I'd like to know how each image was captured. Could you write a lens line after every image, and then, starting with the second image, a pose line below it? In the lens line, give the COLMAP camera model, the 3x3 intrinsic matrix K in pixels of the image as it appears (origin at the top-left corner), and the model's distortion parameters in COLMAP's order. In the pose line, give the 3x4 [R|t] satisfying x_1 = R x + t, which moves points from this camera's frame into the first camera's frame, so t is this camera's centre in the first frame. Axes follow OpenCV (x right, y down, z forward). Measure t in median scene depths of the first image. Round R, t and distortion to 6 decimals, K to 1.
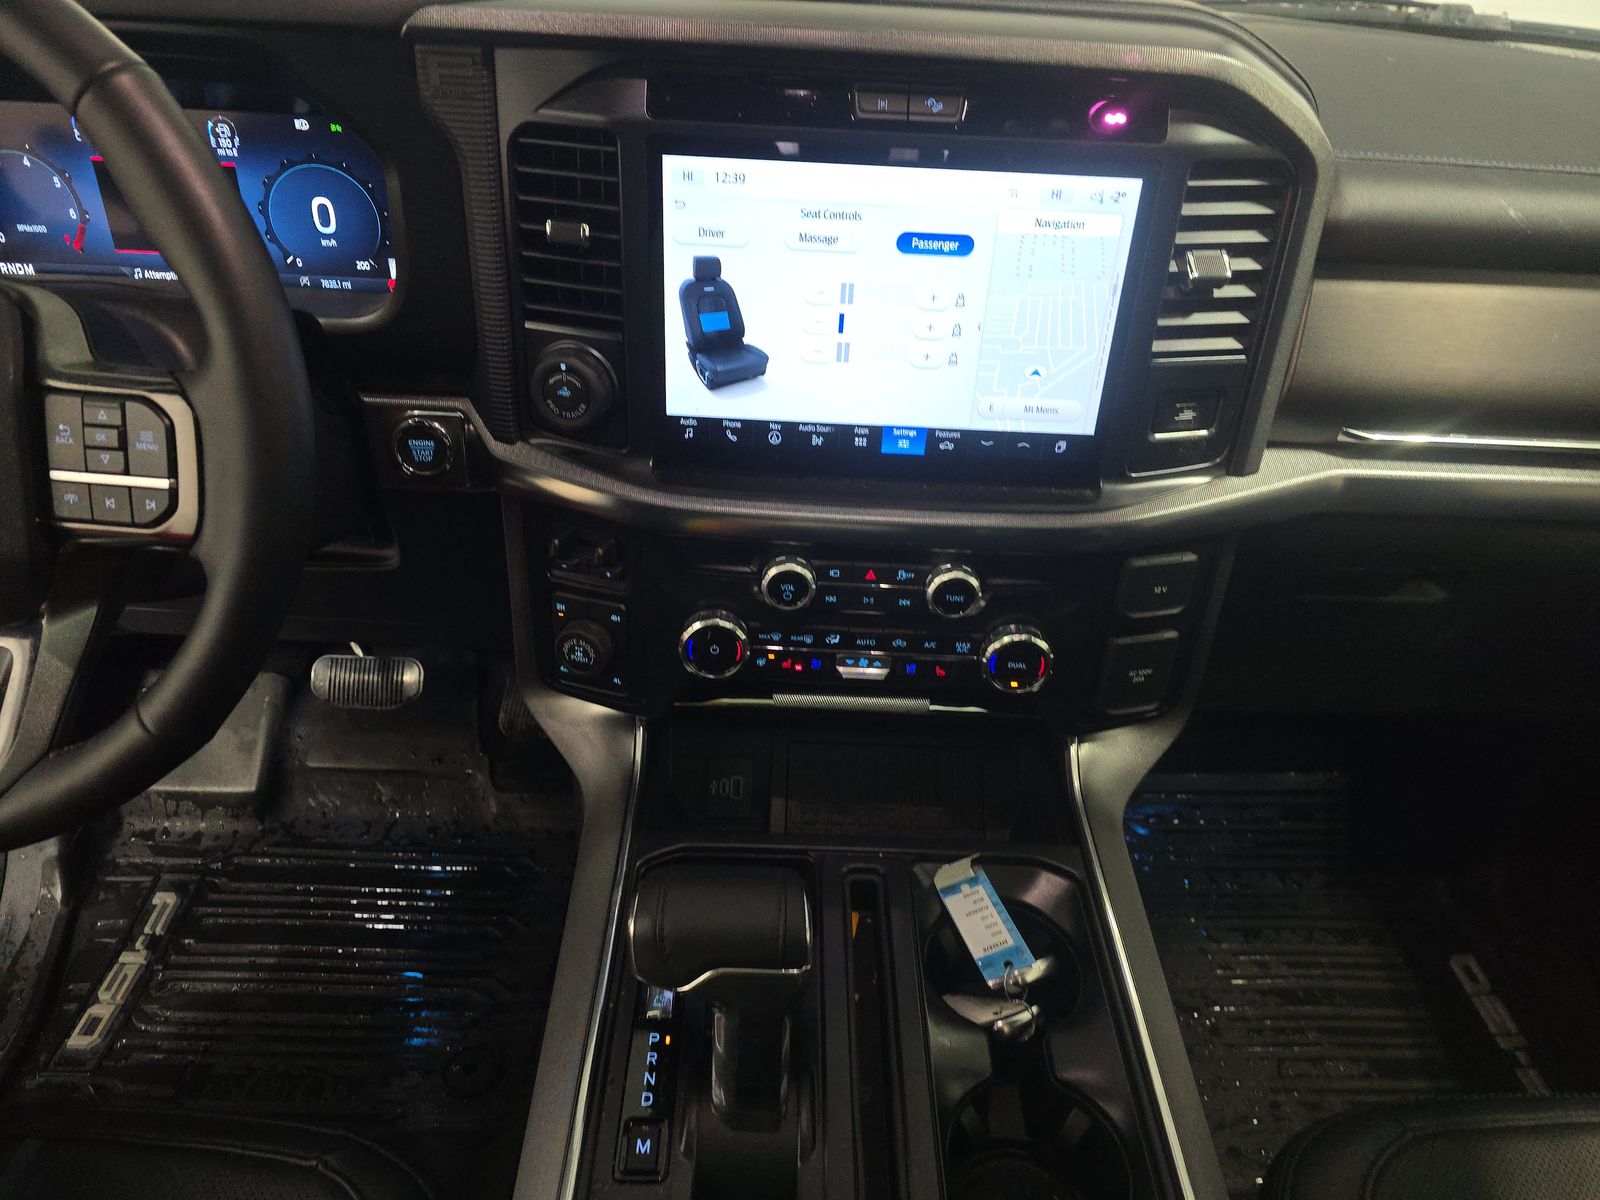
lens RADIAL K [[1094.5, 0, 808.2], [0, 1094.5, 604.1], [0, 0, 1]] dist [0.007590, -0.016856]
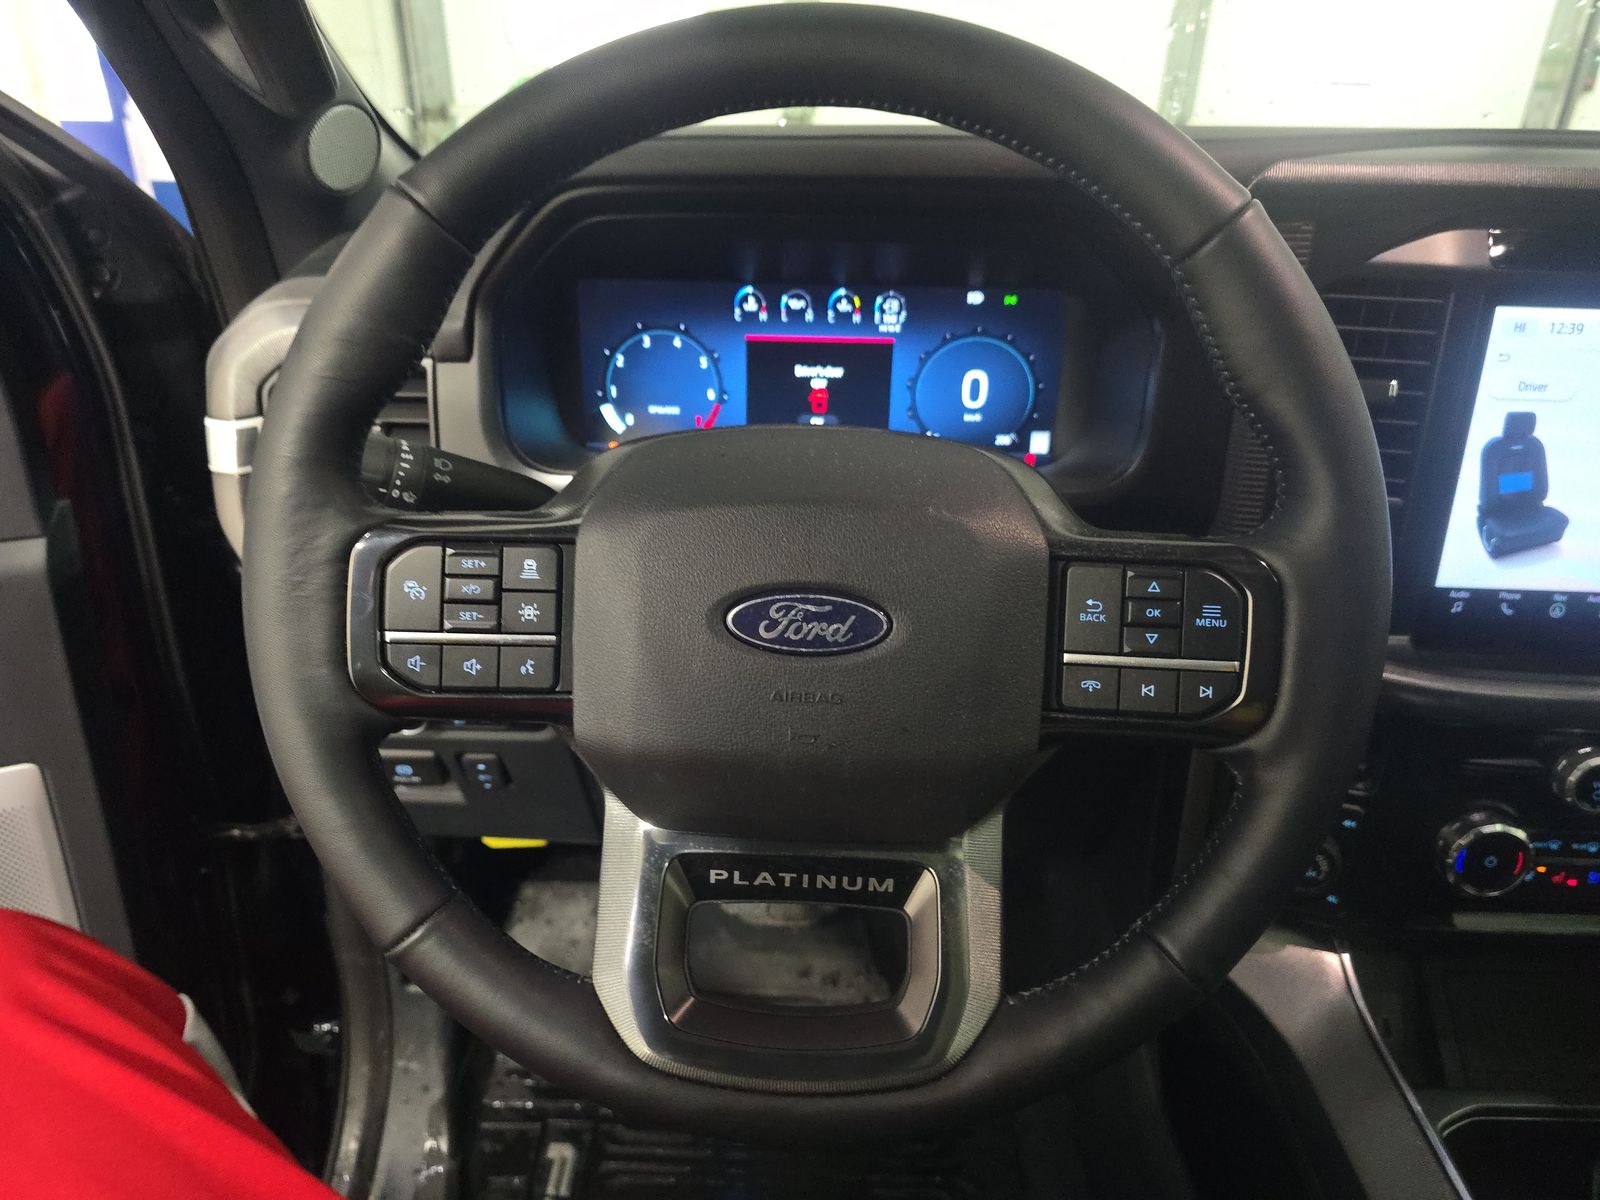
lens RADIAL K [[1094.5, 0, 790.2], [0, 1094.5, 586.3], [0, 0, 1]] dist [0.007590, -0.016856]
pose [[0.998757, -0.019334, -0.045931, -0.604657], [0.010170, 0.981354, -0.191939, -0.008785], [0.048786, 0.191233, 0.980332, 0.105000]]
